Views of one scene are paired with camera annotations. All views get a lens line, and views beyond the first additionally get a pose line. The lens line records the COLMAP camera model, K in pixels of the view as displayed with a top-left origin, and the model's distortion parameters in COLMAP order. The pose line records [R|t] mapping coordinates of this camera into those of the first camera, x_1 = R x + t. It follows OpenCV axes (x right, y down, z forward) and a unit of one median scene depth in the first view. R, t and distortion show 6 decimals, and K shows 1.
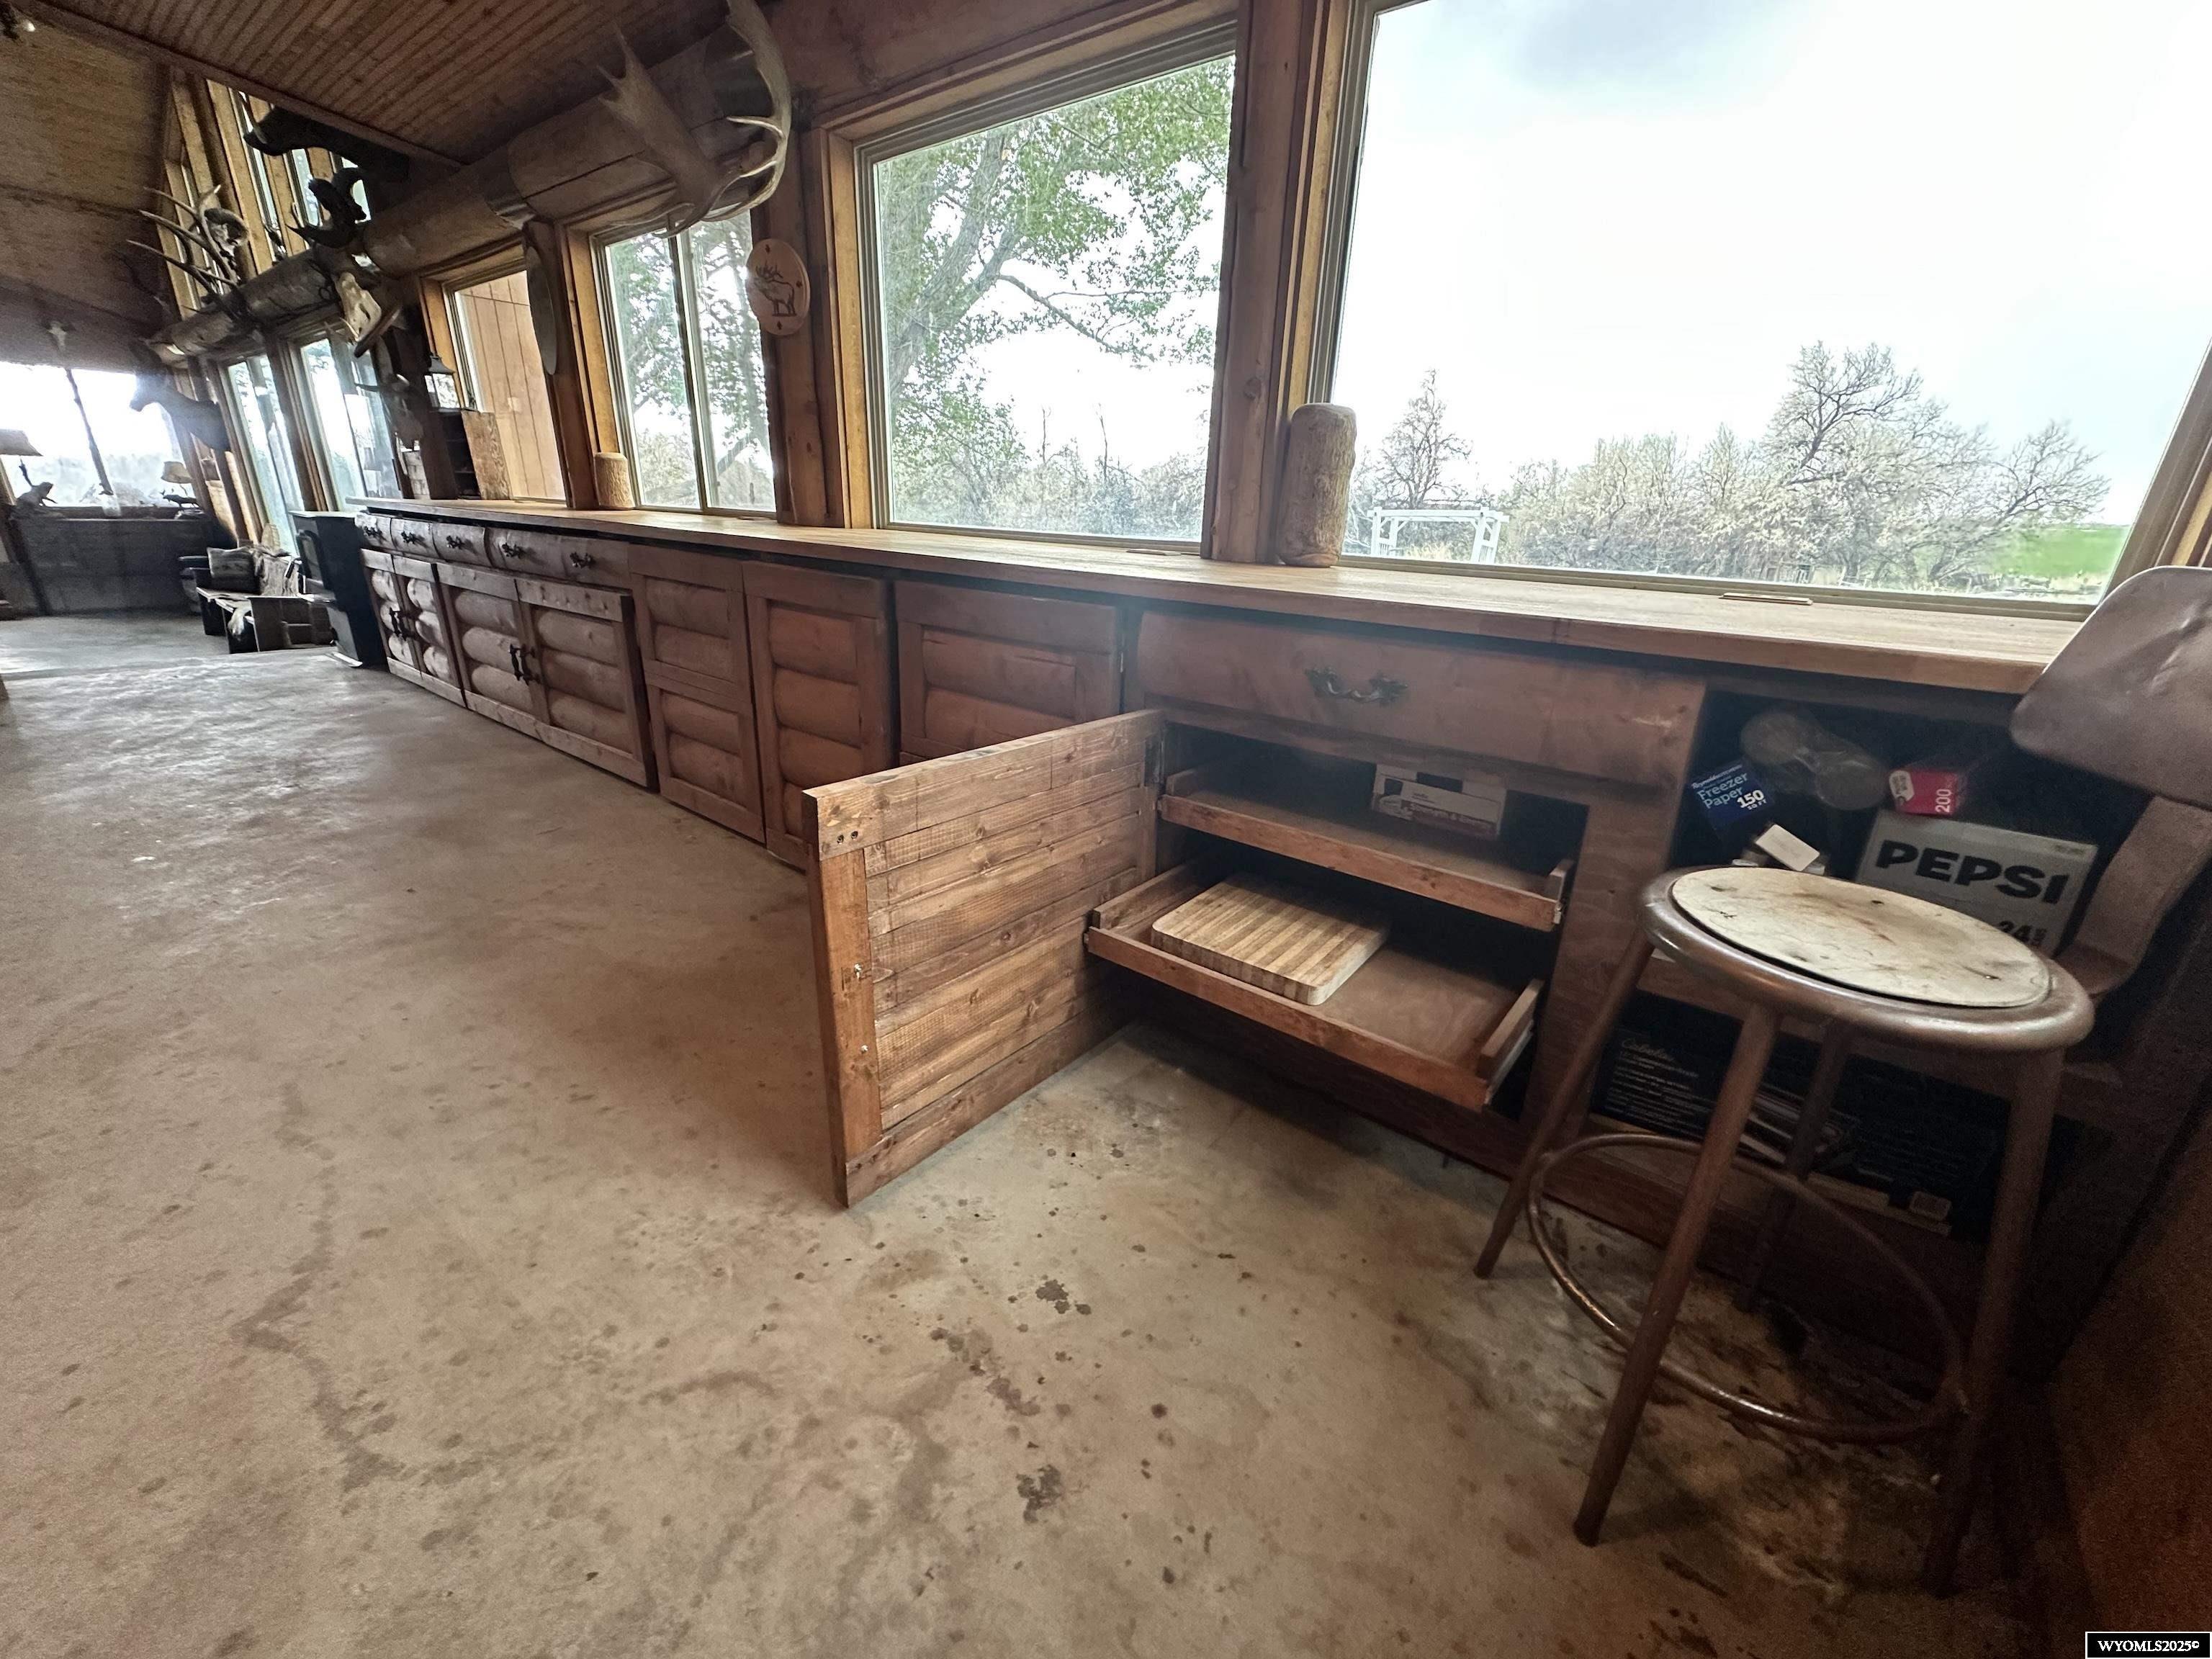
lens RADIAL K [[879.1, 0, 1103.2], [0, 879.1, 827.0], [0, 0, 1]] dist [0.000138, -0.000427]
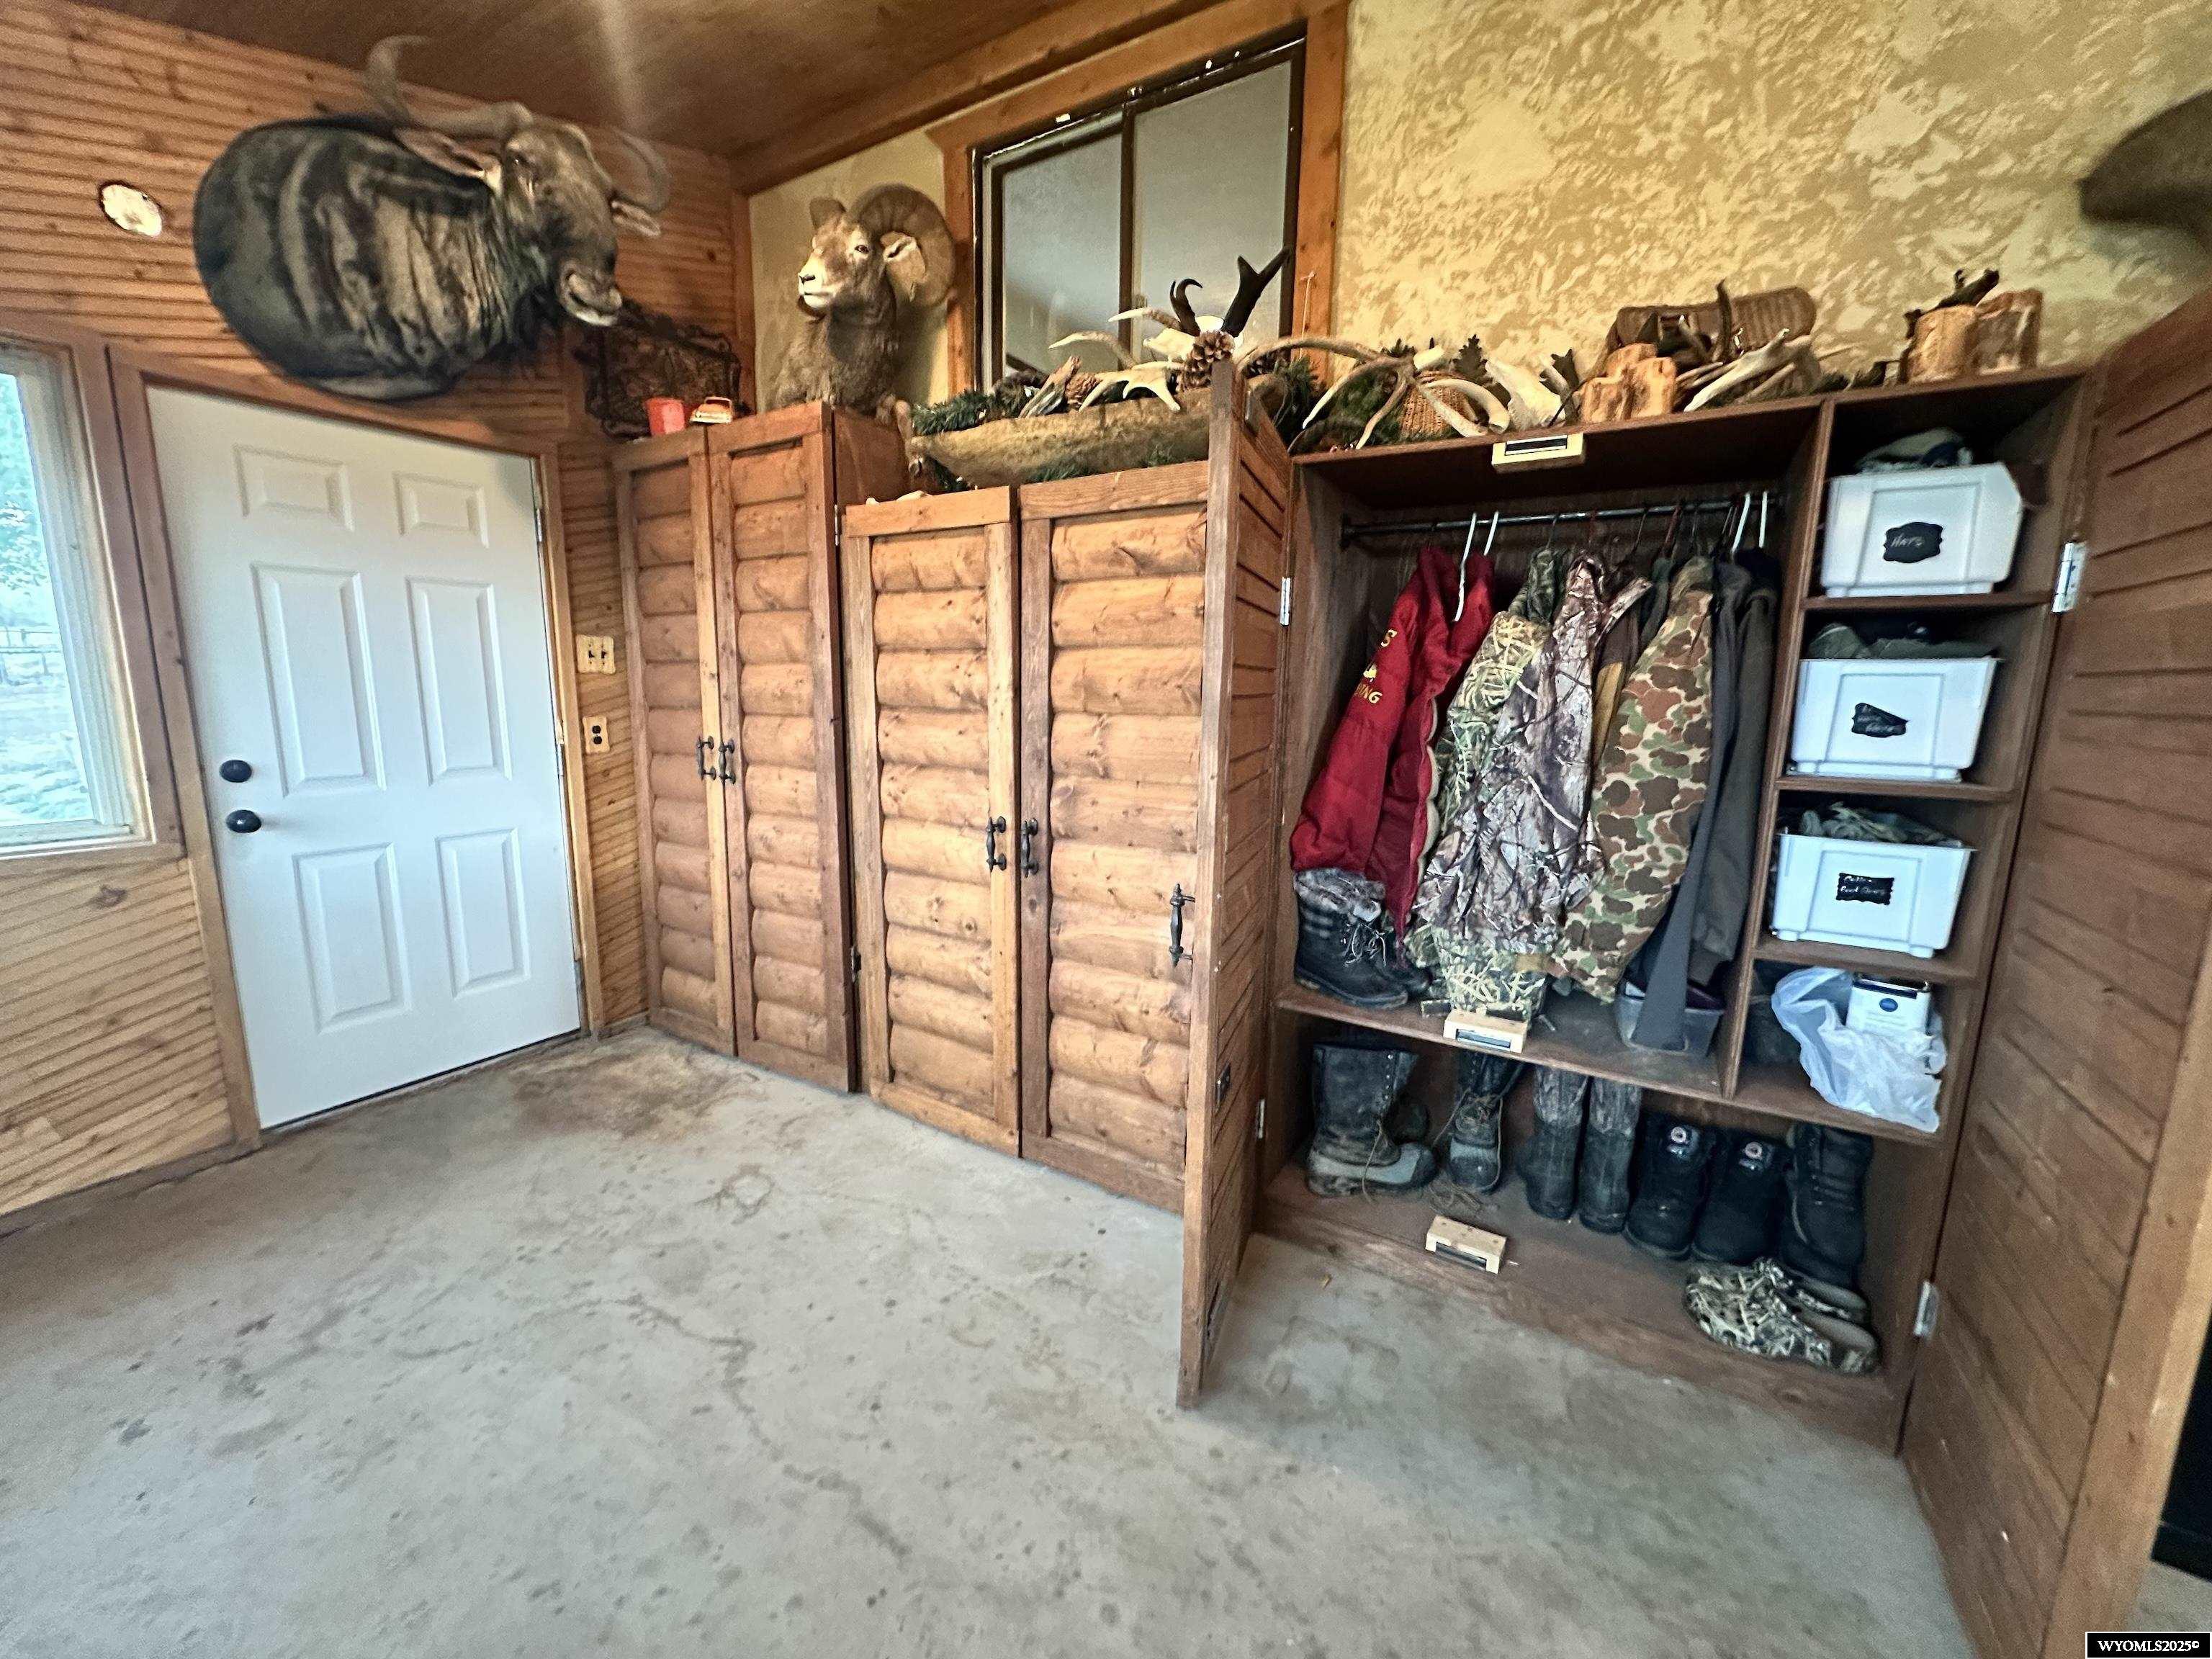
lens RADIAL K [[879.1, 0, 1103.9], [0, 879.1, 831.9], [0, 0, 1]] dist [0.000138, -0.000427]
pose [[-0.990662, -0.031428, -0.132667, -1.349420], [-0.092495, 0.869813, 0.484634, -1.052124], [0.100164, 0.492380, -0.864598, 1.947749]]
